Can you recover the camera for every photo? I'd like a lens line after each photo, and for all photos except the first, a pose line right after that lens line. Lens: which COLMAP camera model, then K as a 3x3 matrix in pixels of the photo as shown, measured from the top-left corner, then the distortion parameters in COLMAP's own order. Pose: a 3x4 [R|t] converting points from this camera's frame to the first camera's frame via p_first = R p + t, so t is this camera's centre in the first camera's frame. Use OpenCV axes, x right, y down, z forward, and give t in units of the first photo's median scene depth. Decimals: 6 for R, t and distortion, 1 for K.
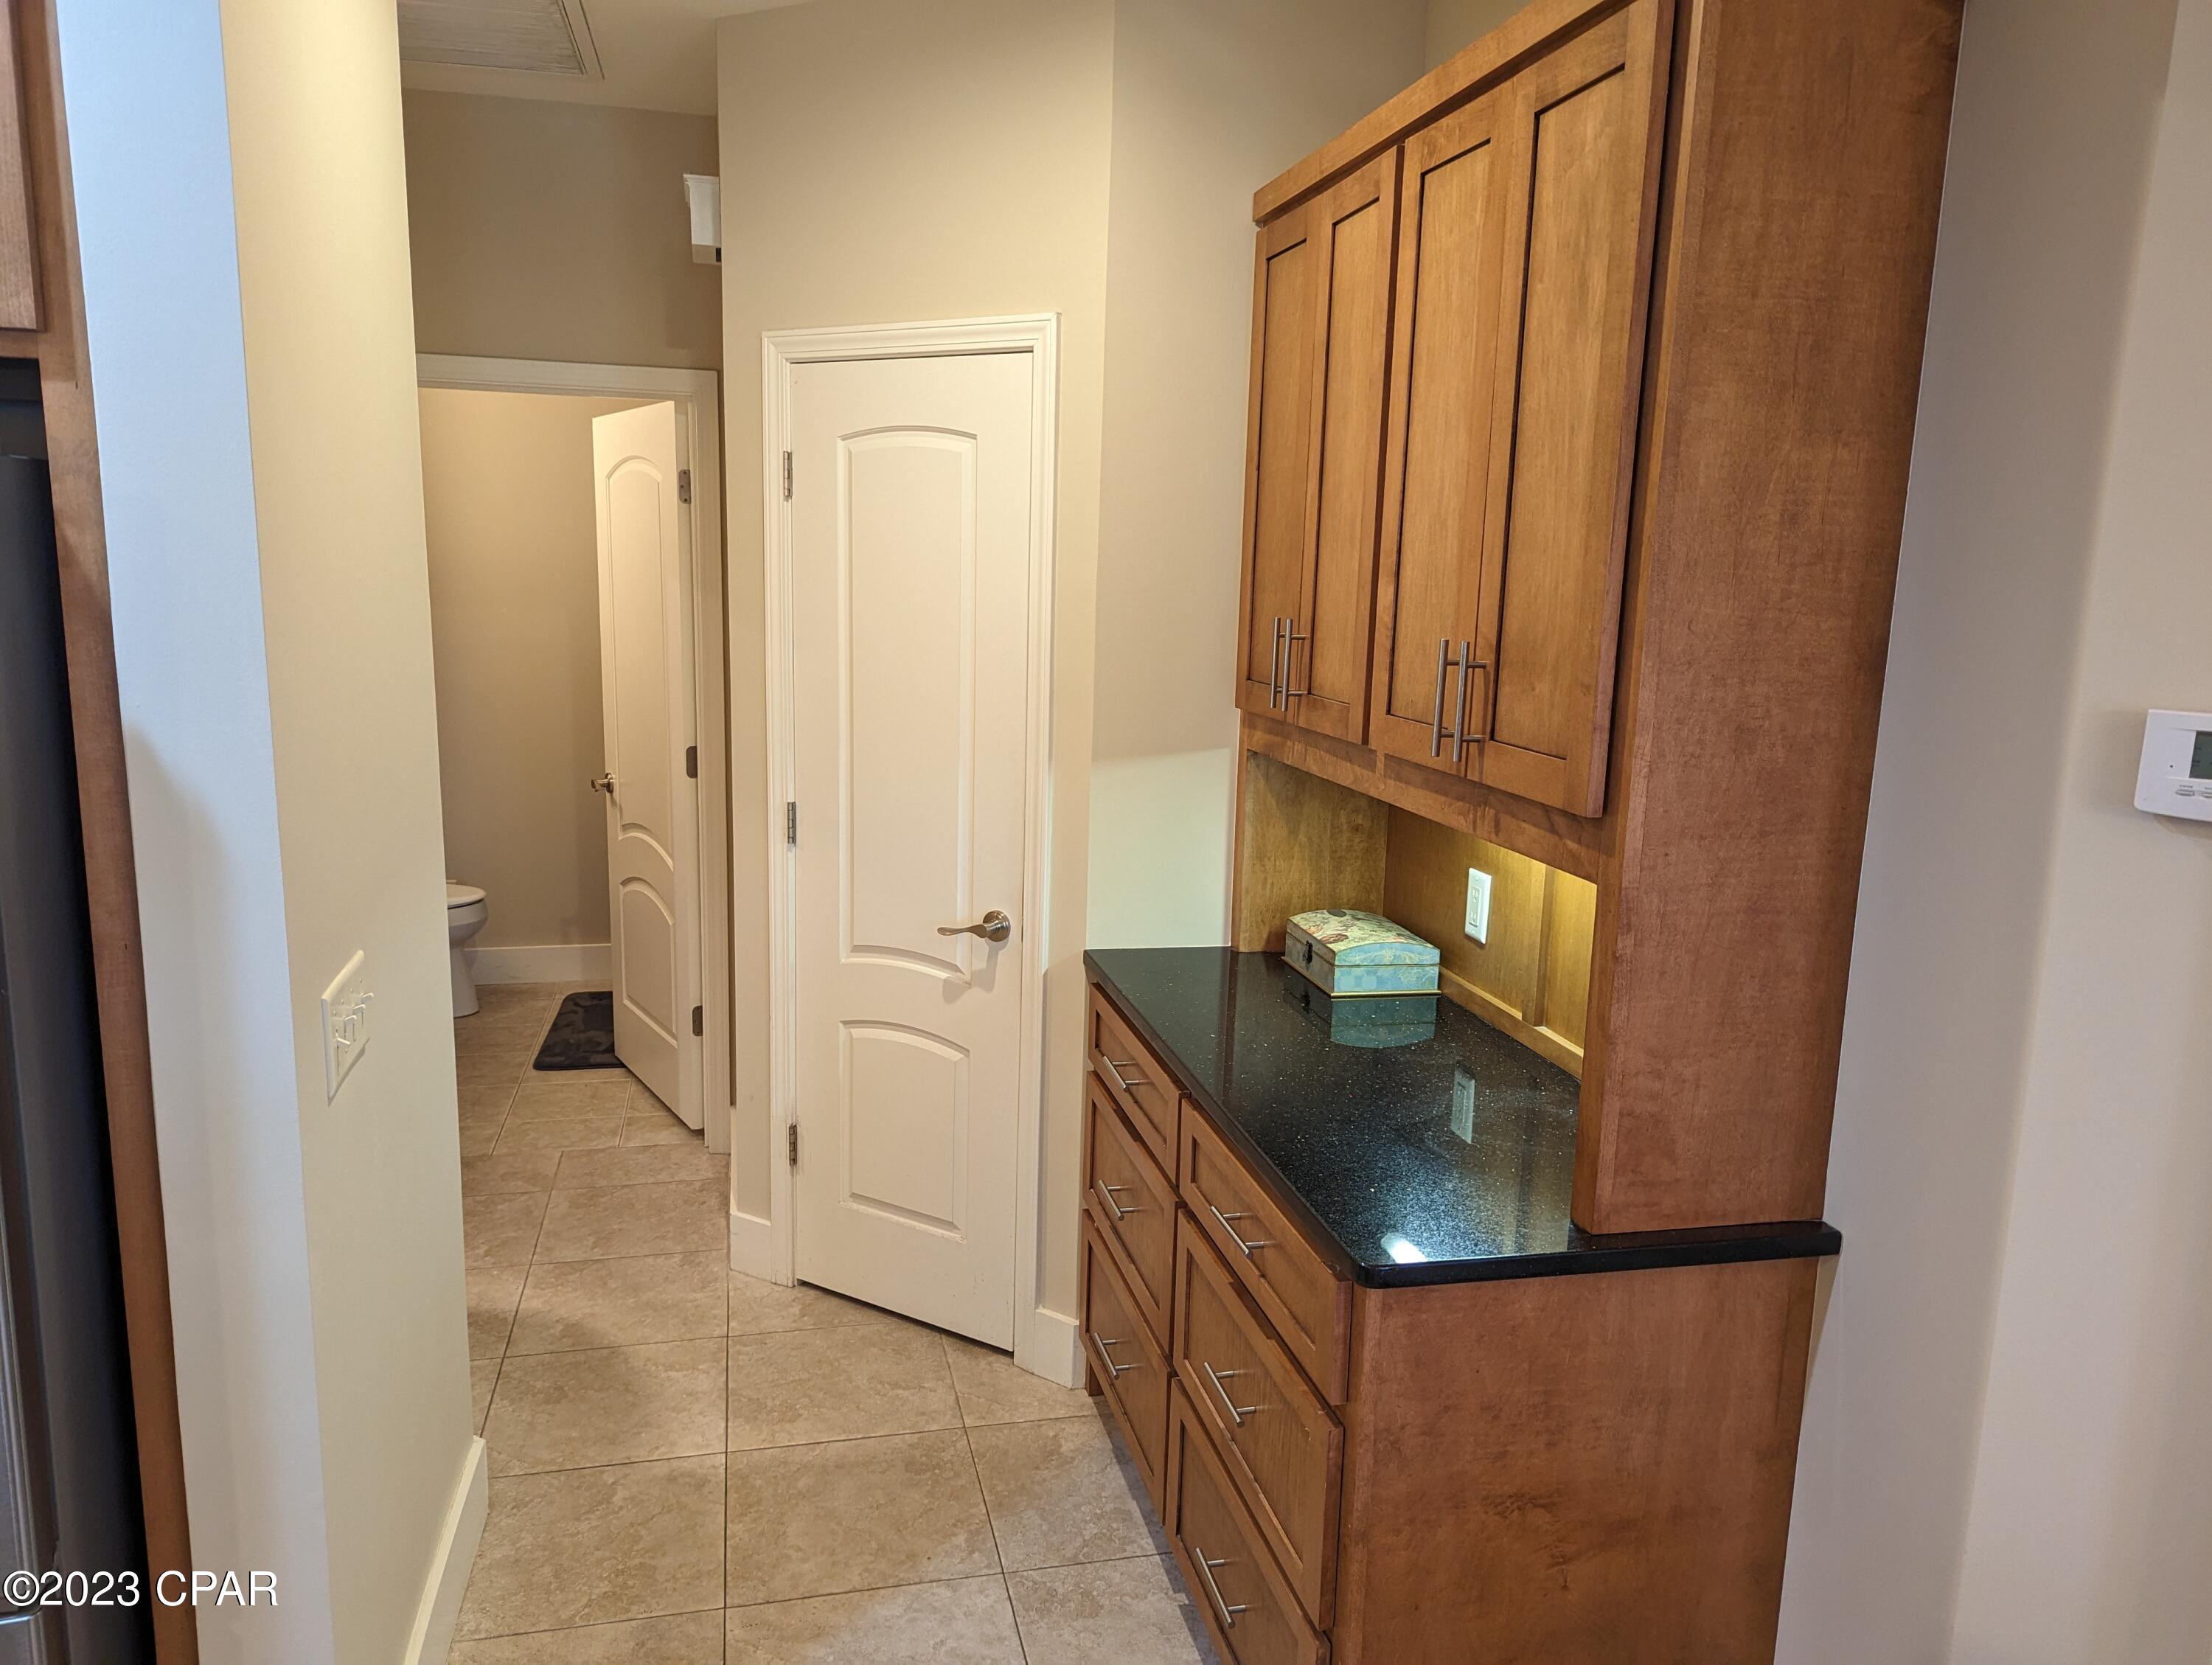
lens RADIAL K [[1560.4, 0, 1109.7], [0, 1560.4, 837.8], [0, 0, 1]] dist [0.056432, -0.042567]
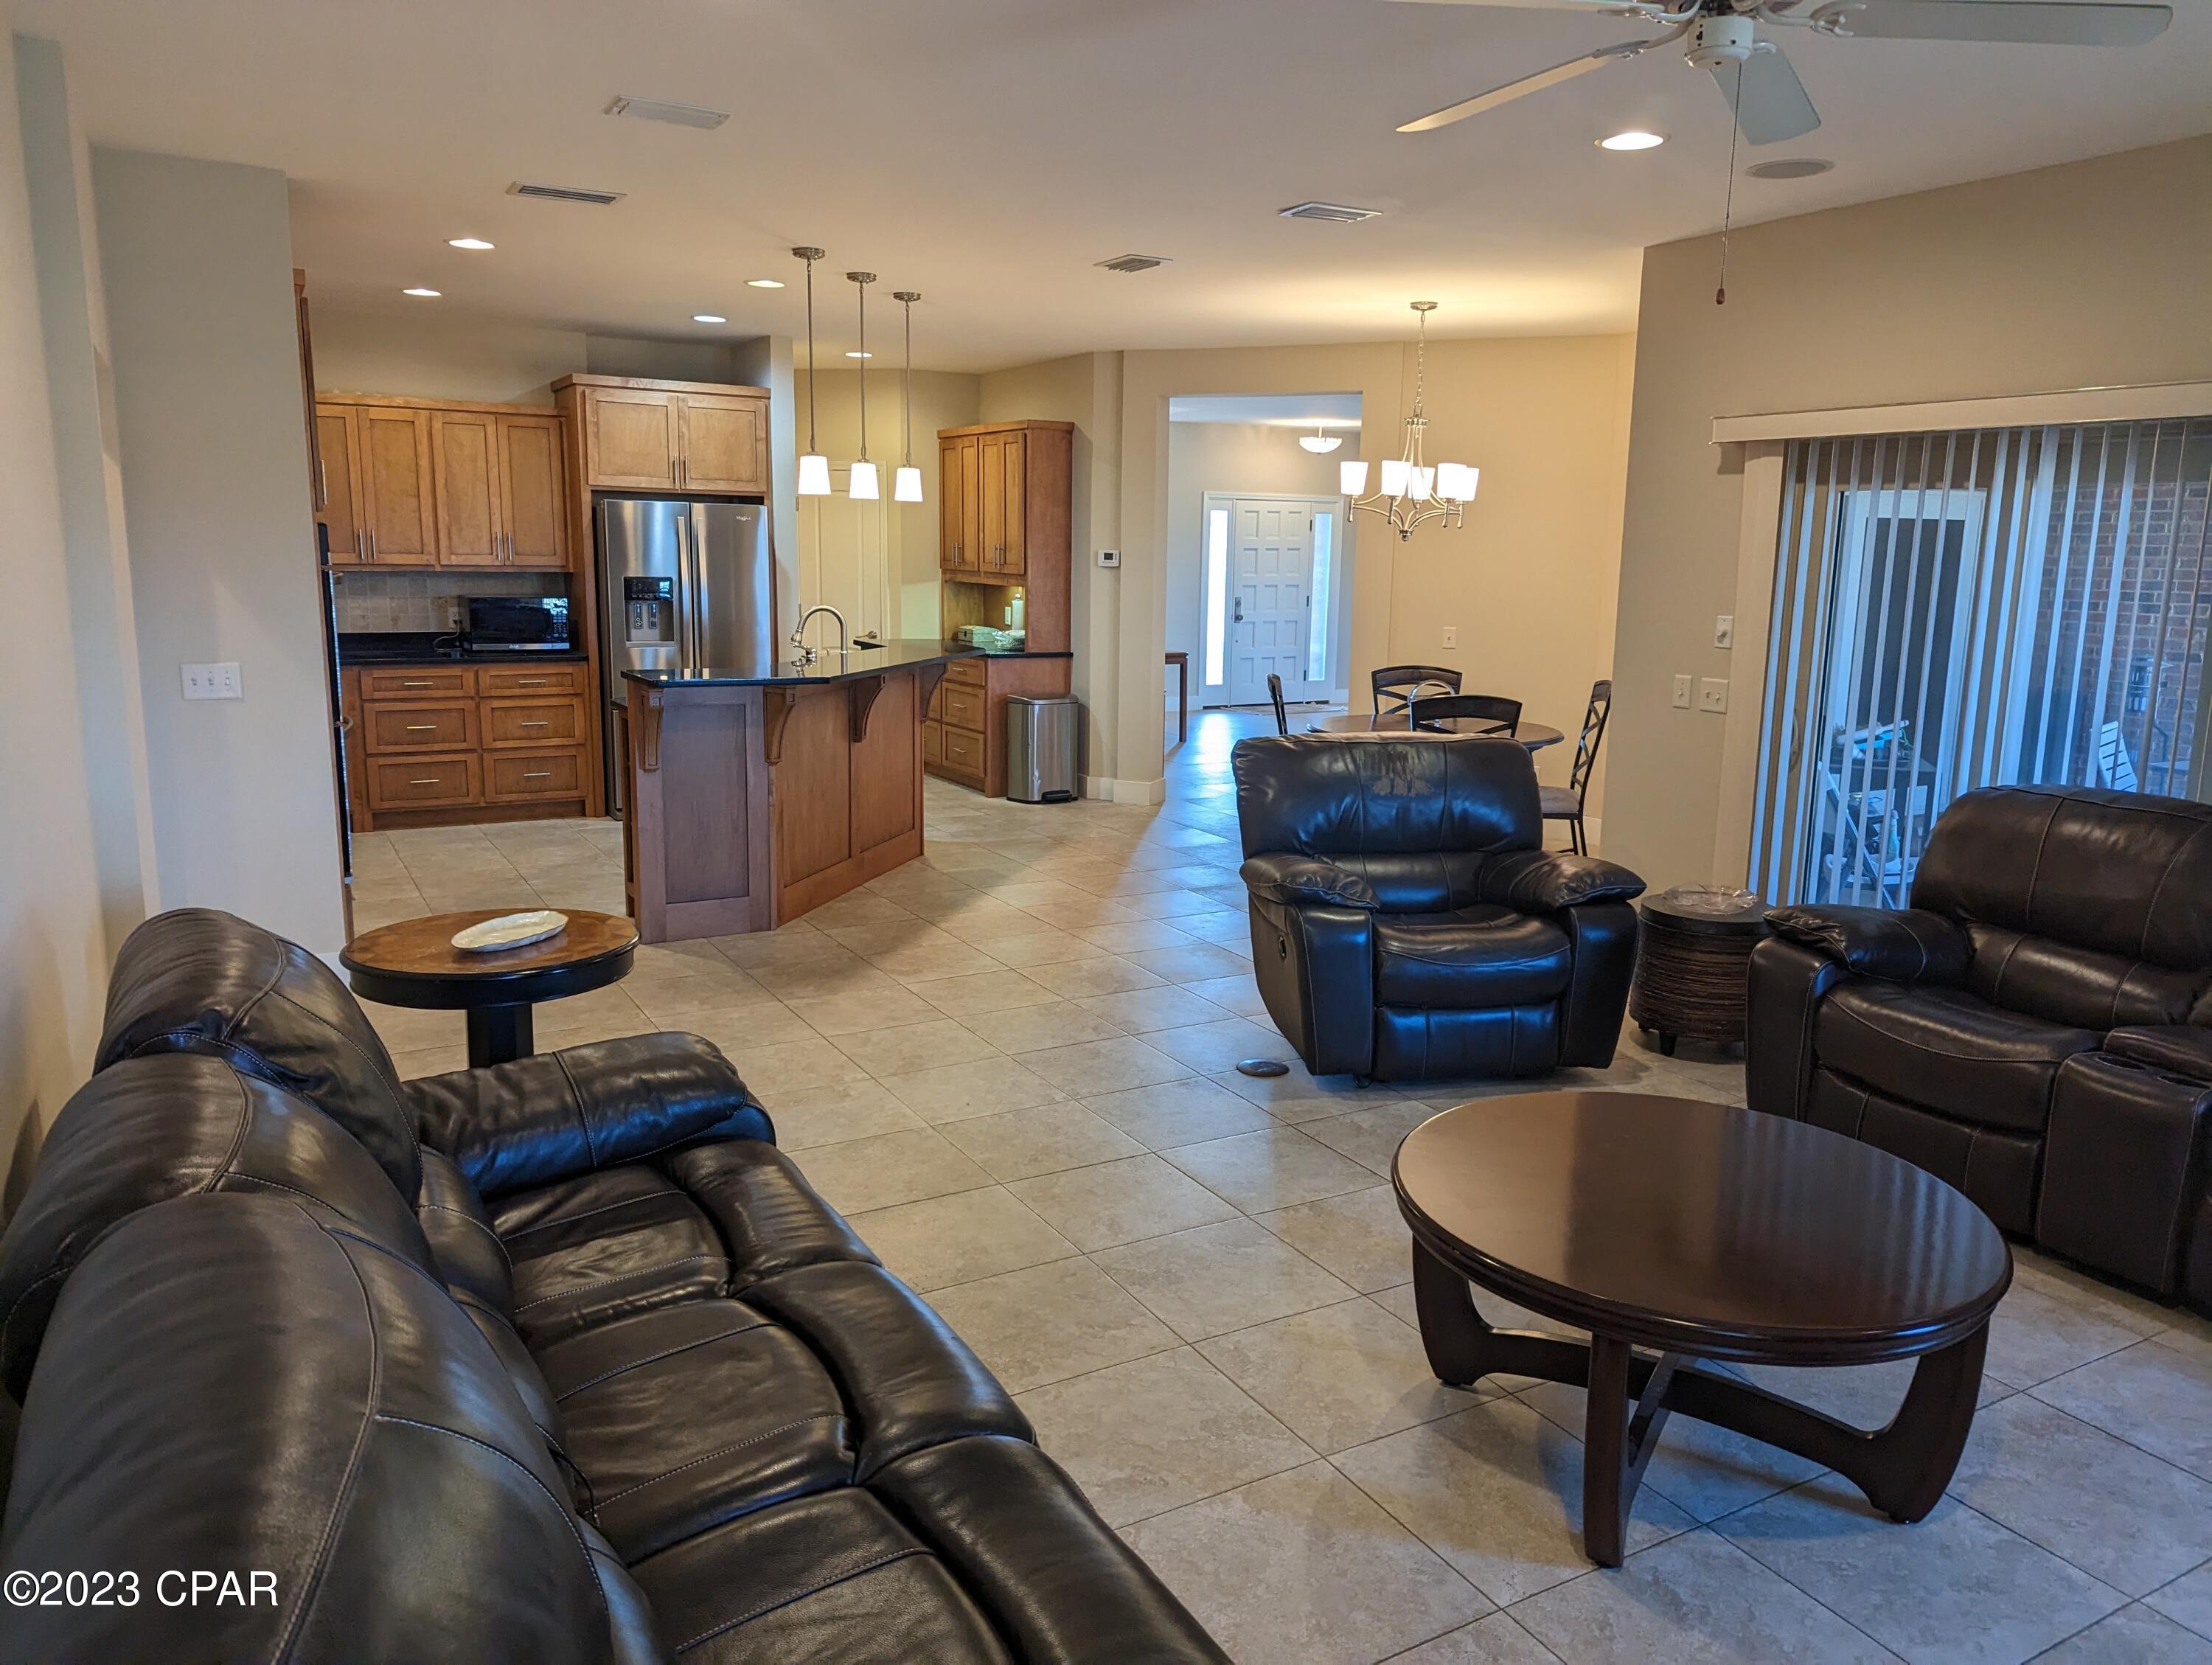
lens RADIAL K [[1560.4, 0, 1109.7], [0, 1560.4, 837.8], [0, 0, 1]] dist [0.056432, -0.042567]
pose [[0.960976, -0.068306, 0.268067, -0.805391], [0.061436, 0.997534, 0.033944, 0.638027], [-0.269725, -0.016150, 0.962802, -3.778132]]
